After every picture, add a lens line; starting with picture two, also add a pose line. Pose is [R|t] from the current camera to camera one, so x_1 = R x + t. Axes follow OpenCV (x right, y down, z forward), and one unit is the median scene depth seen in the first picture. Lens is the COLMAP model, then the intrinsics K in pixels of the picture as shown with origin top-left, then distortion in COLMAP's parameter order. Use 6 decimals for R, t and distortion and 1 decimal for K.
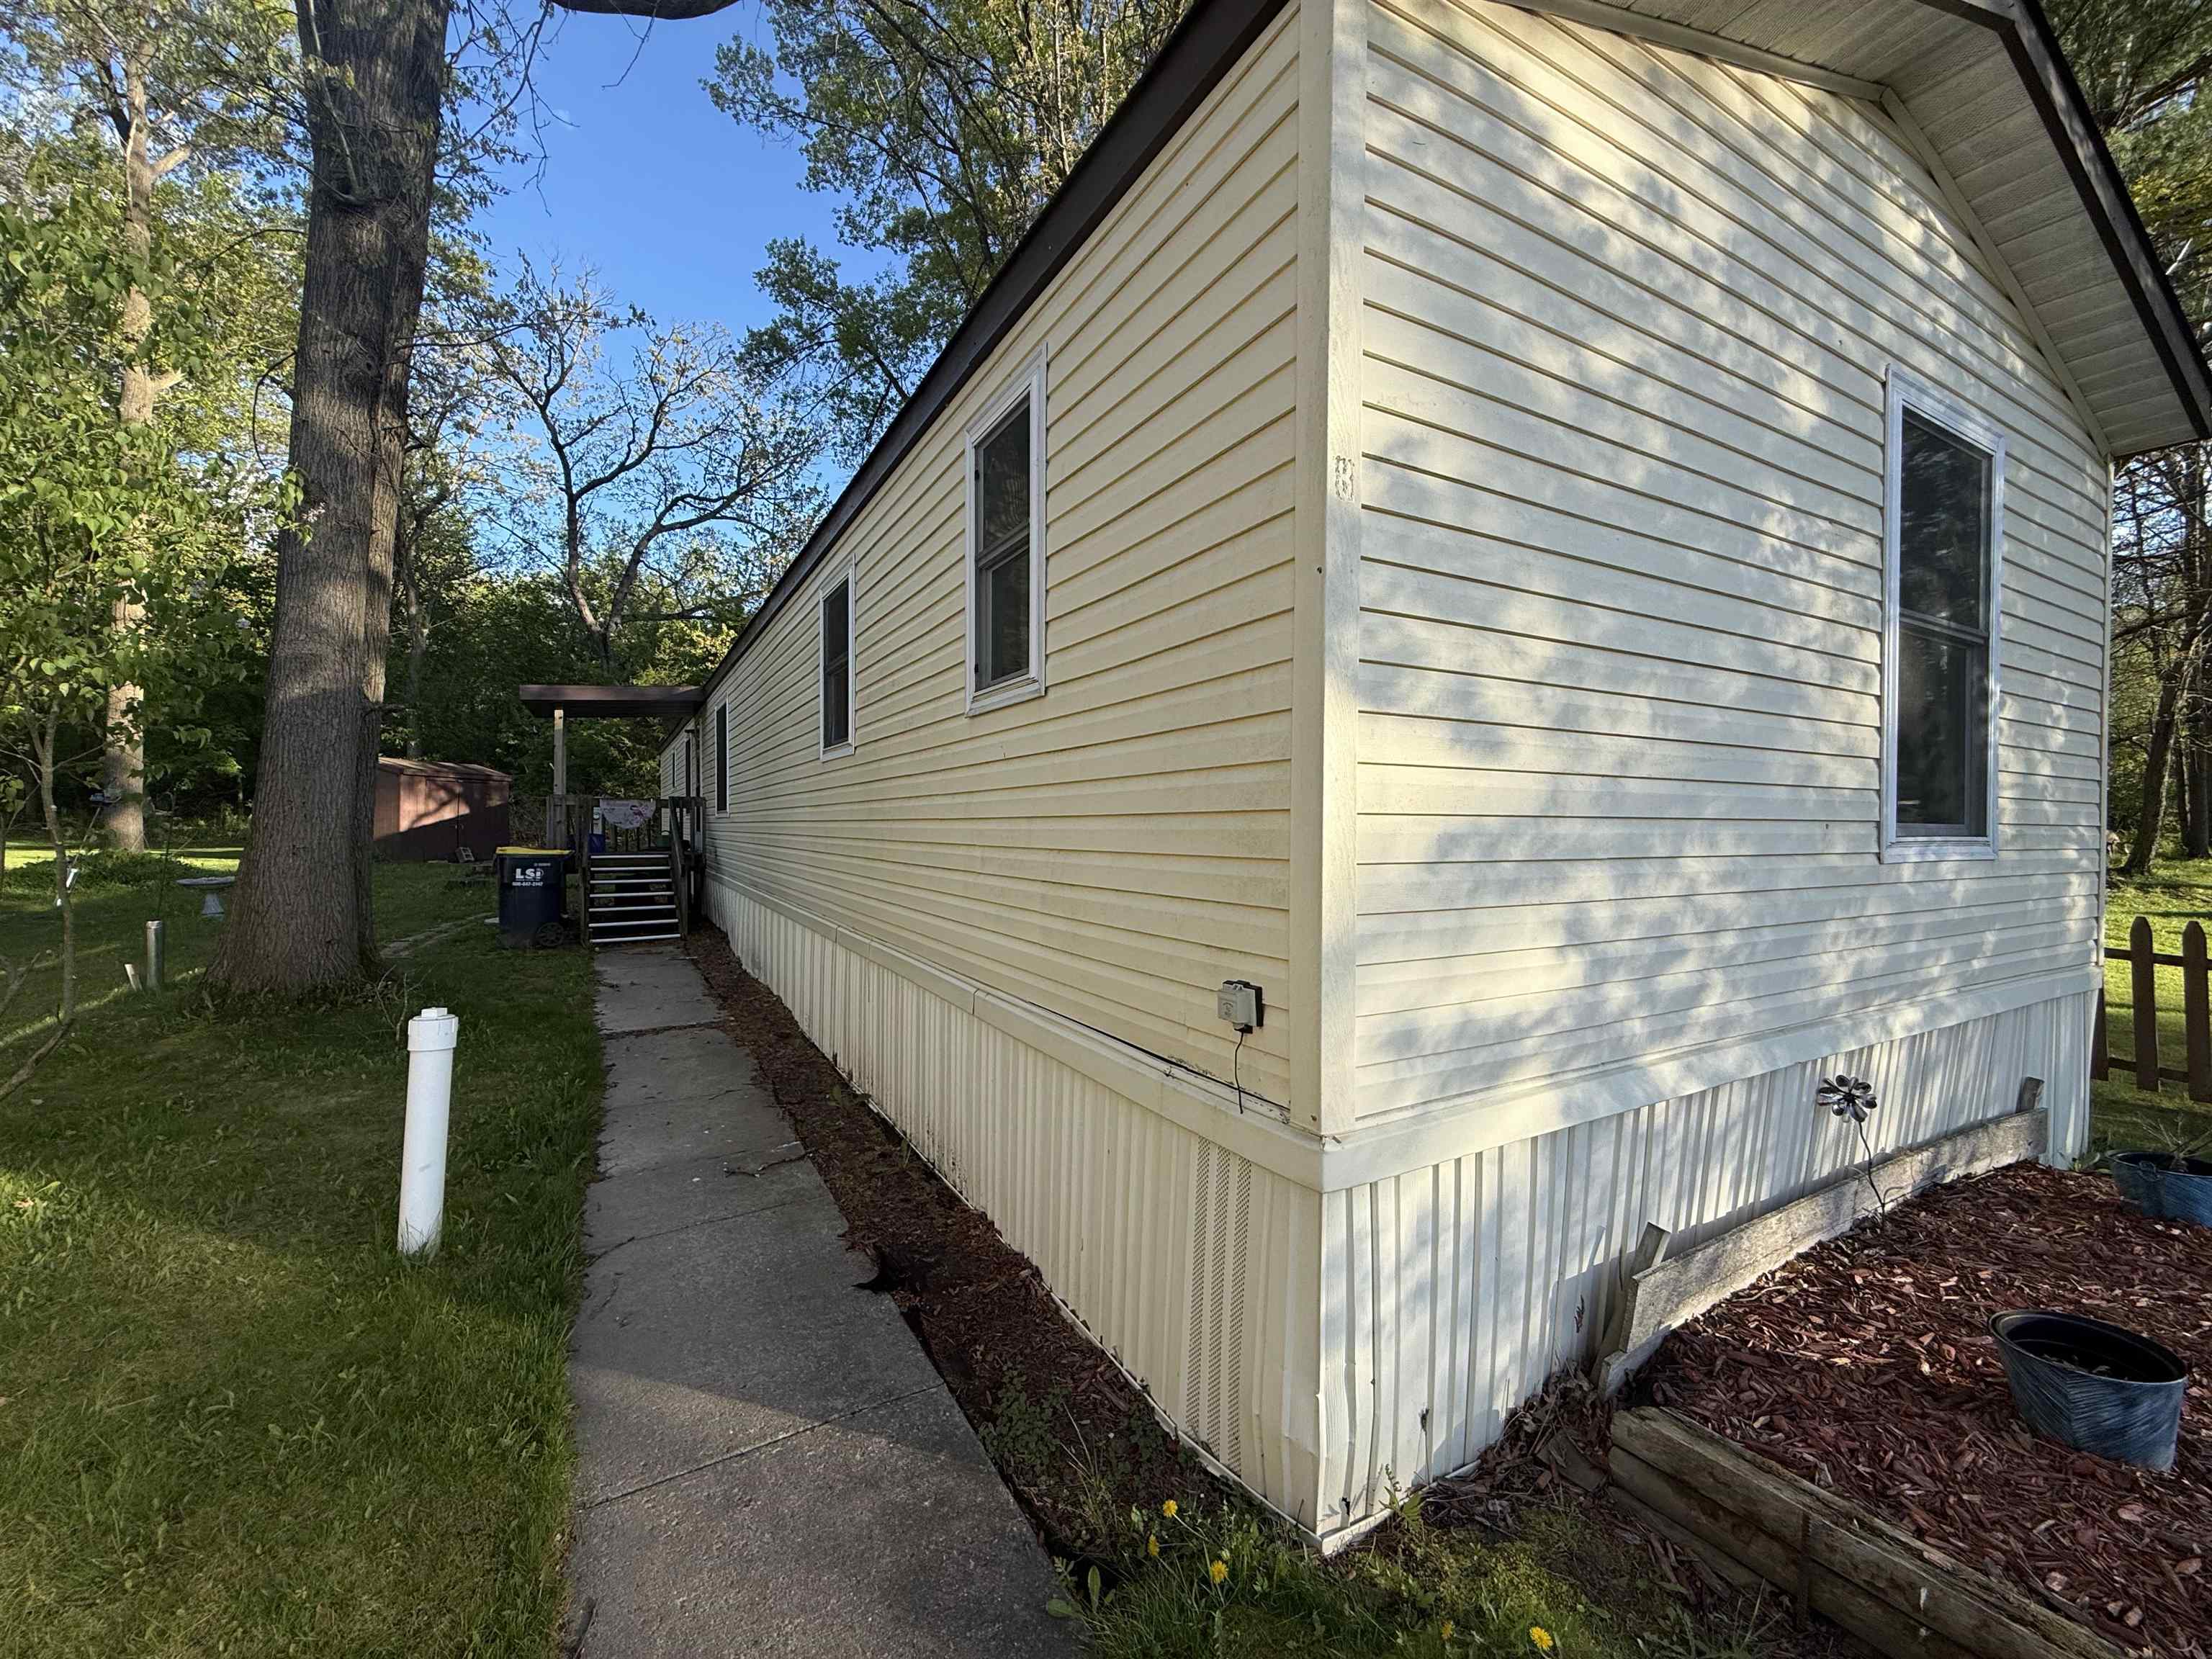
lens RADIAL K [[886.8, 0, 1090.7], [0, 886.8, 828.6], [0, 0, 1]] dist [0.001319, -0.000197]
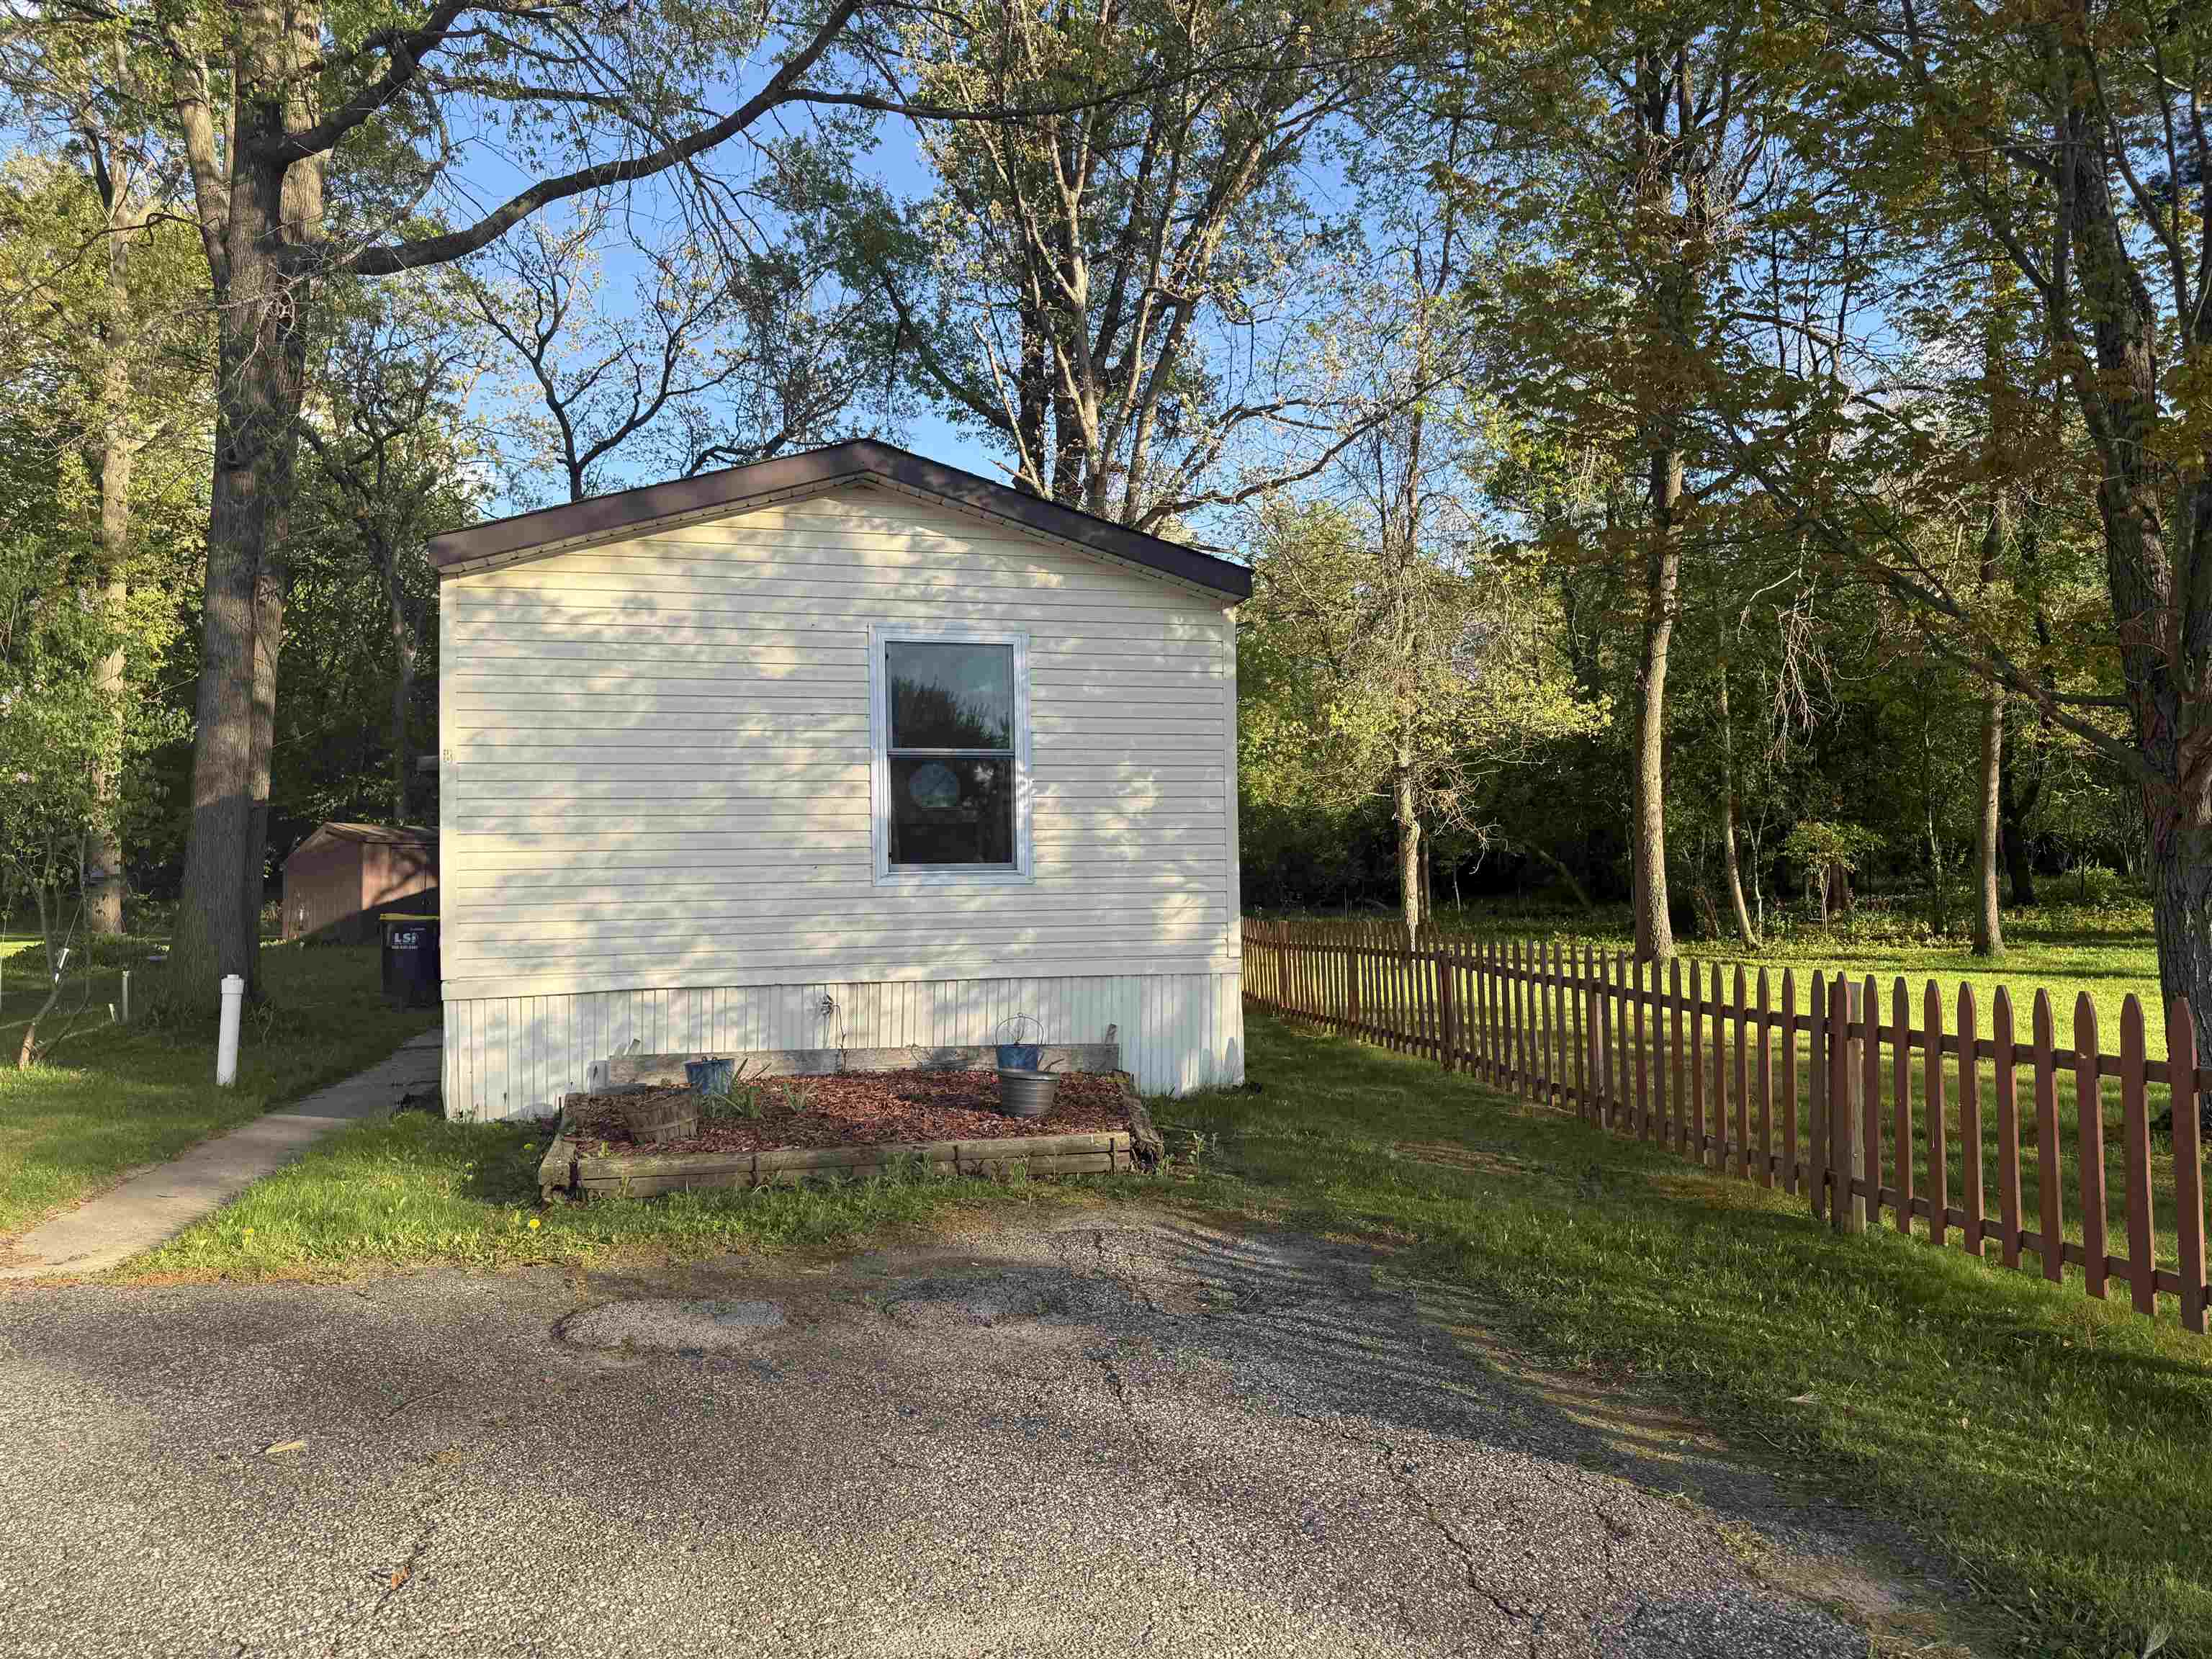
lens RADIAL K [[1576.5, 0, 1105.9], [0, 1576.5, 837.9], [0, 0, 1]] dist [0.003562, -0.012206]
pose [[0.966320, -0.033313, -0.255179, 0.277822], [0.023993, 0.998930, -0.039548, 0.010051], [0.256224, 0.032094, 0.966085, -0.260501]]
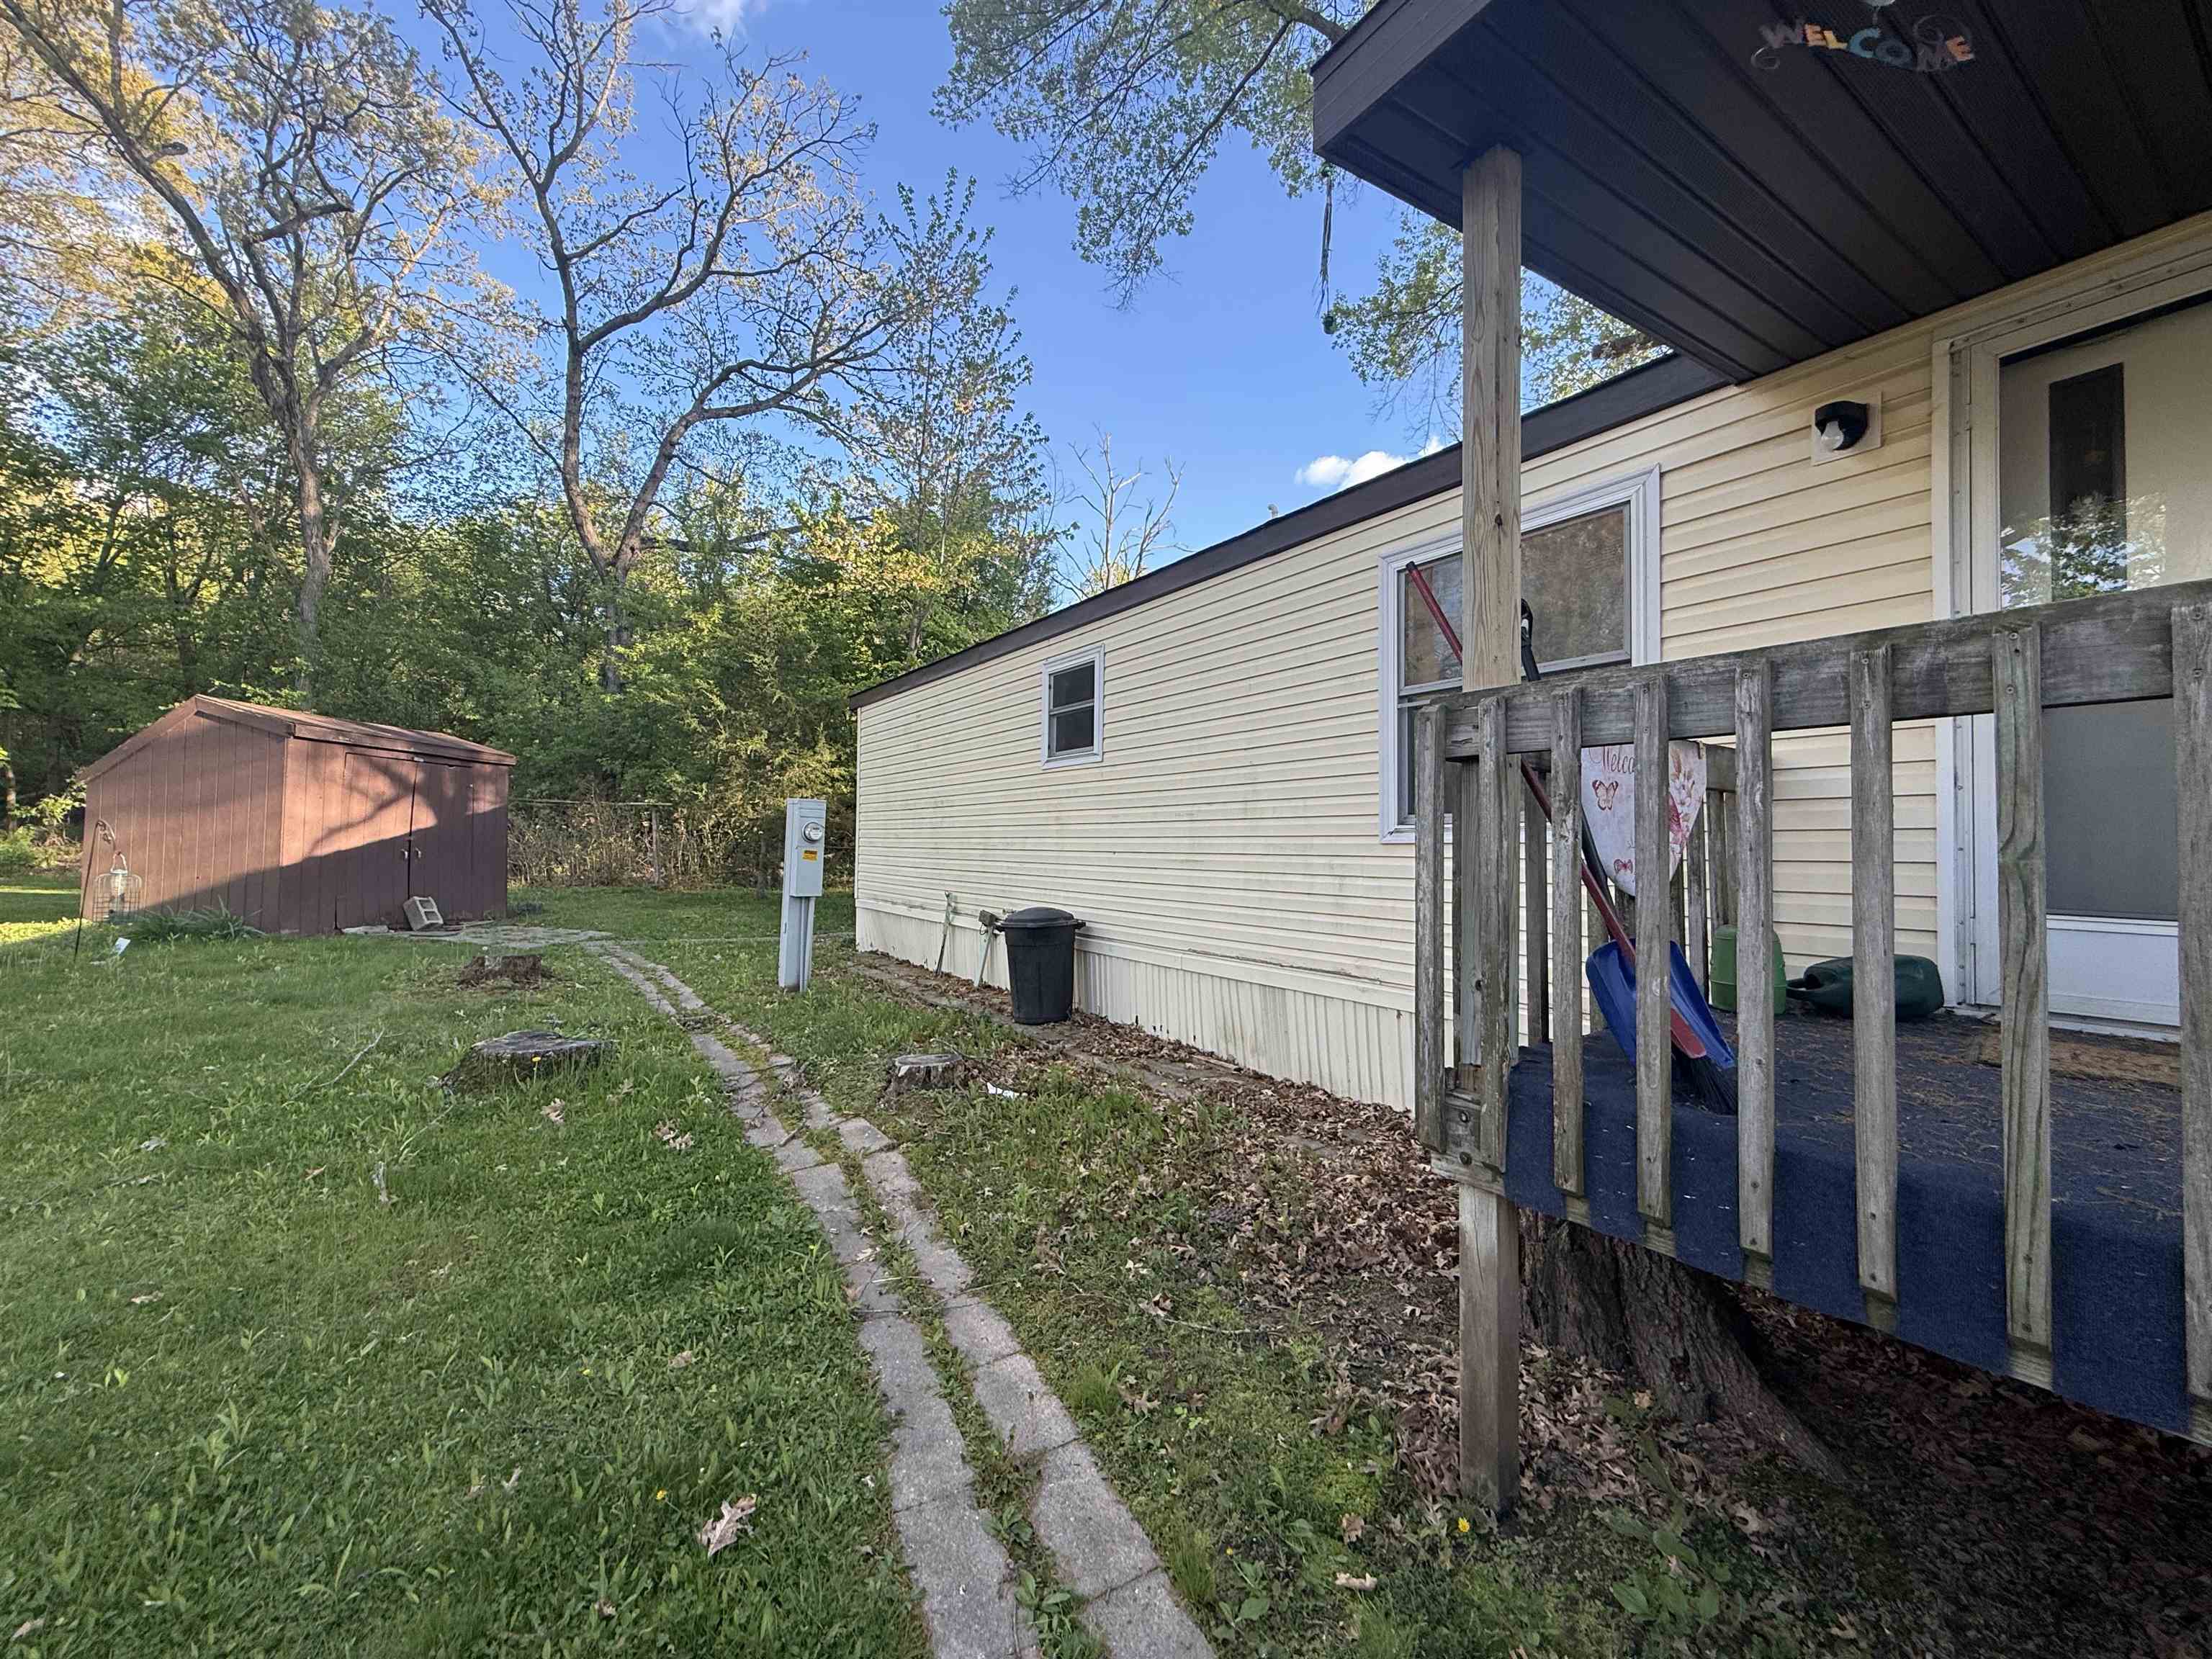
lens RADIAL K [[886.8, 0, 1097.8], [0, 886.8, 817.0], [0, 0, 1]] dist [0.001319, -0.000197]
pose [[0.996481, -0.001011, 0.083810, -0.381854], [0.004076, 0.999329, -0.036411, -0.002869], [-0.083717, 0.036624, 0.995816, 0.488756]]
